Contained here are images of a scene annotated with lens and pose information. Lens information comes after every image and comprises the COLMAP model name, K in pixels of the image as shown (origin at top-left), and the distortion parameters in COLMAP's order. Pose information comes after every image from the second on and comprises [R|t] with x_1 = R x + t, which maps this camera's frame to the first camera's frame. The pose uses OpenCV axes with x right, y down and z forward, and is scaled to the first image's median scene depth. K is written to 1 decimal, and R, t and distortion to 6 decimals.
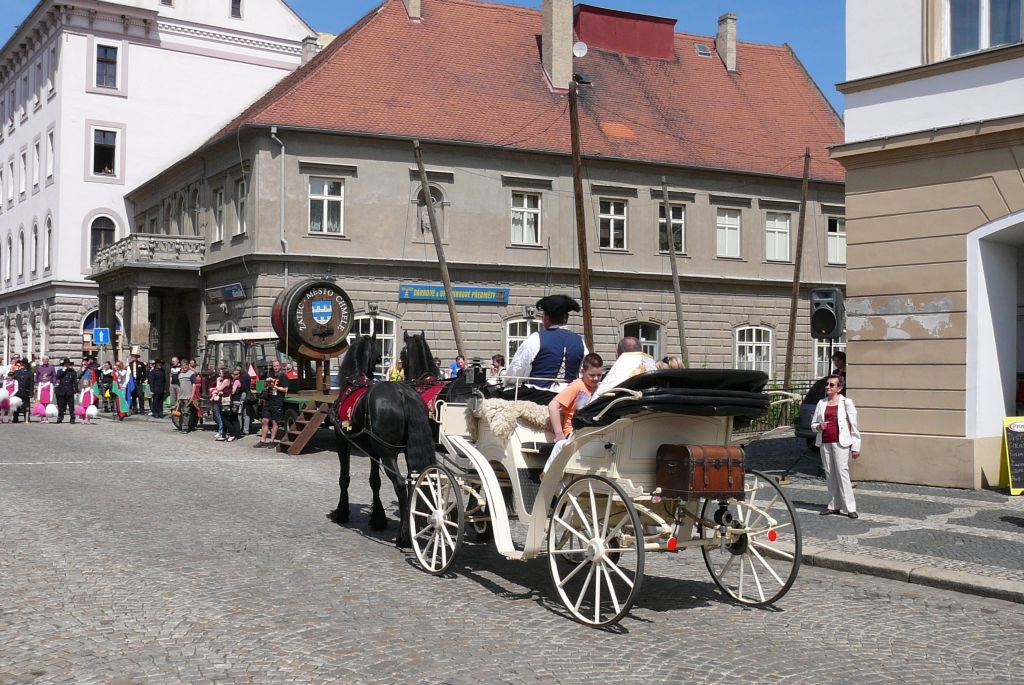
lens RADIAL K [[1087.4, 0, 488.6], [0, 1087.4, 355.9], [0, 0, 1]] dist [-0.055694, 0.000000]
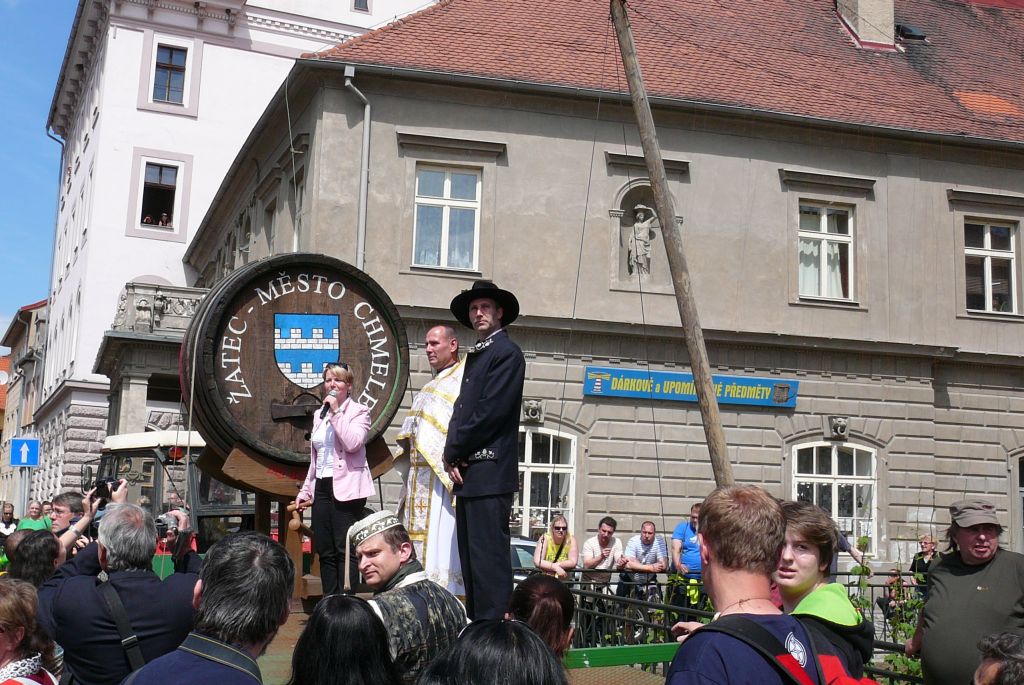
lens RADIAL K [[1153.6, 0, 481.7], [0, 1153.6, 361.0], [0, 0, 1]] dist [-0.039190, 0.000000]
pose [[0.982220, 0.002844, -0.187710, -0.025794], [-0.027599, 0.991209, -0.129397, 0.003580], [0.185692, 0.132277, 0.973664, 0.444432]]
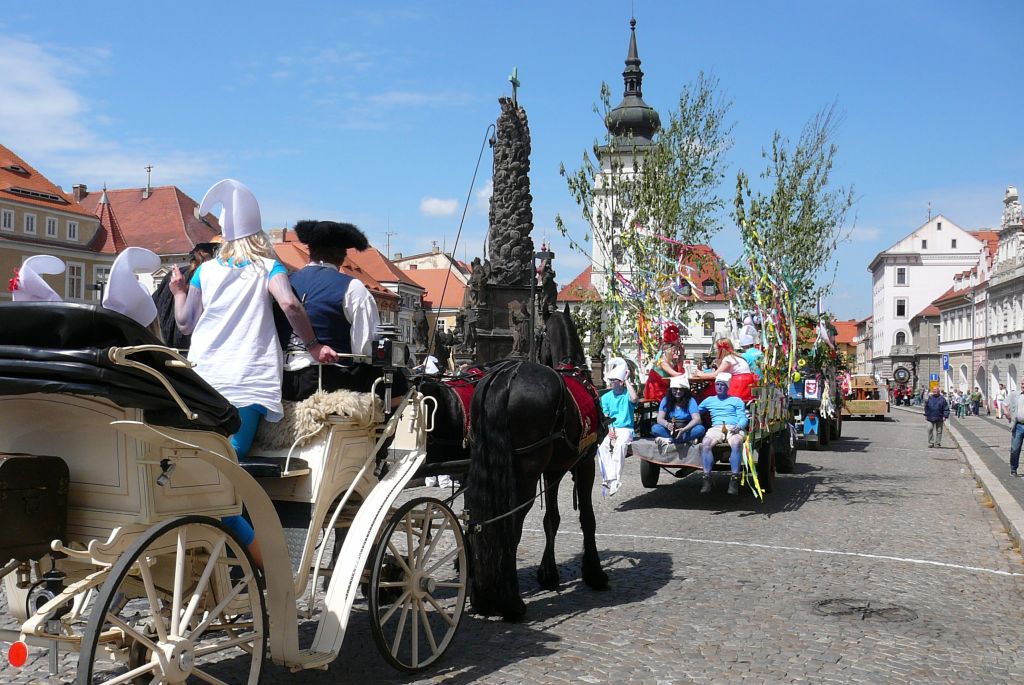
lens RADIAL K [[1087.4, 0, 507.4], [0, 1087.4, 344.3], [0, 0, 1]] dist [-0.055694, 0.000000]
pose [[0.641400, -0.020283, -0.766938, 1.401527], [0.000529, 0.999662, -0.025994, -0.035478], [0.767206, 0.016267, 0.641194, -1.930332]]
